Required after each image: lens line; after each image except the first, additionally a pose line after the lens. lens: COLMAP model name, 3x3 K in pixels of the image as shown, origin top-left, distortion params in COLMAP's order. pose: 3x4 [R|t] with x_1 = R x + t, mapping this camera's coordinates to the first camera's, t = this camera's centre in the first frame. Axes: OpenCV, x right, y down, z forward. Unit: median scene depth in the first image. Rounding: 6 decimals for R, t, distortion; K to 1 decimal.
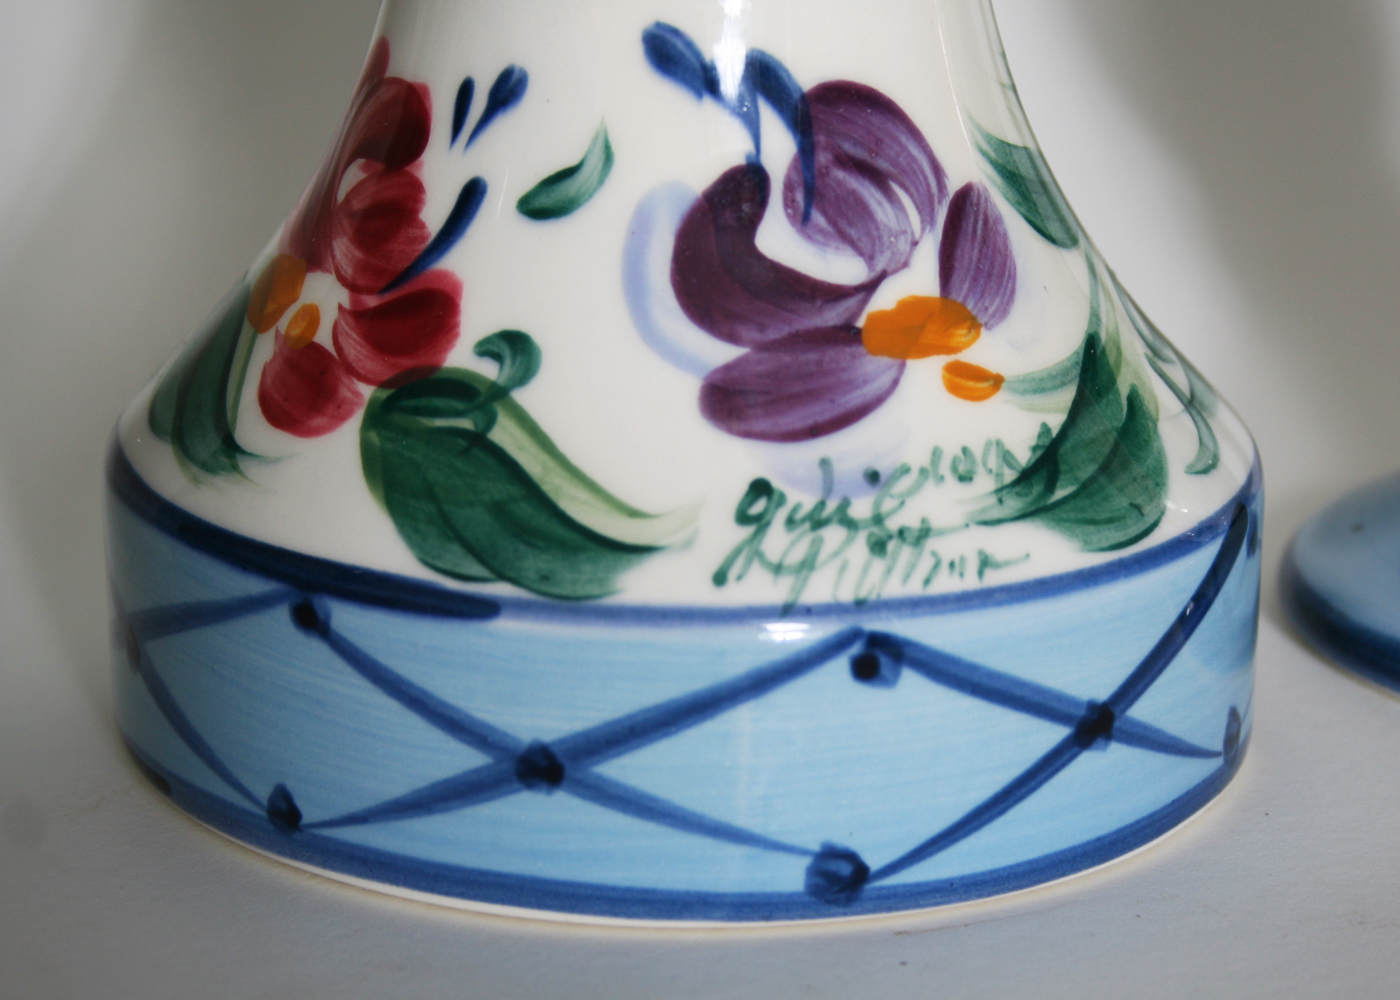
lens RADIAL K [[3687.1, 0, 761.0], [0, 3687.1, 406.9], [0, 0, 1]] dist [0.120995, 0.000000]
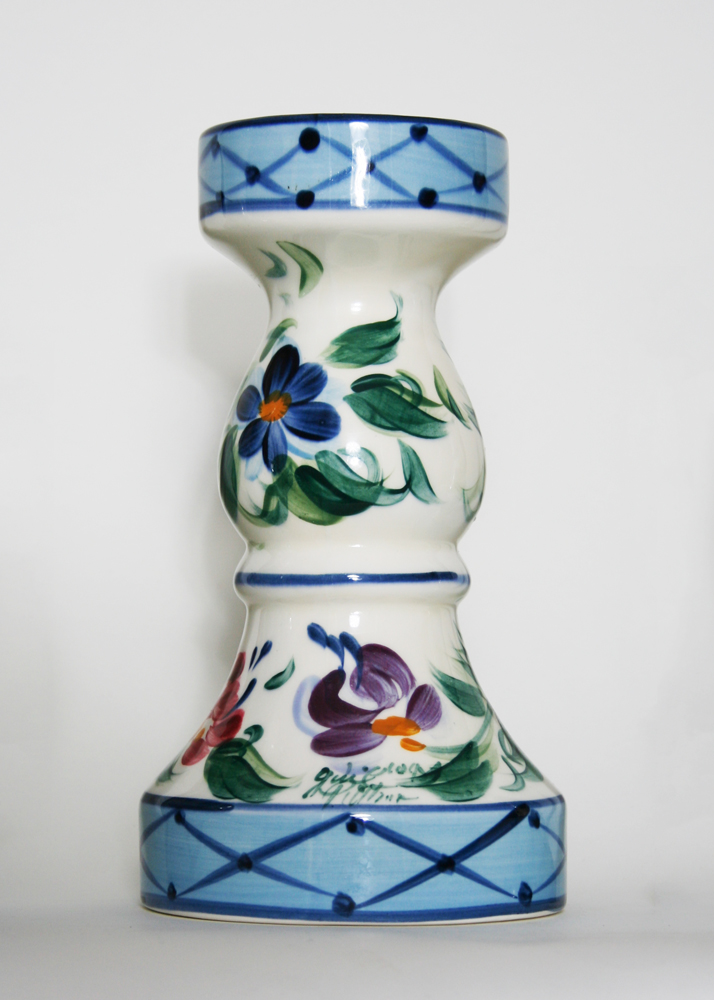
lens RADIAL K [[2633.6, 0, 356.5], [0, 2633.6, 500.1], [0, 0, 1]] dist [0.120995, 0.000000]
pose [[0.965759, -0.020188, -0.258652, 0.556817], [-0.058905, 0.953868, -0.294392, 0.422666], [0.252663, 0.299548, 0.920018, -0.958978]]
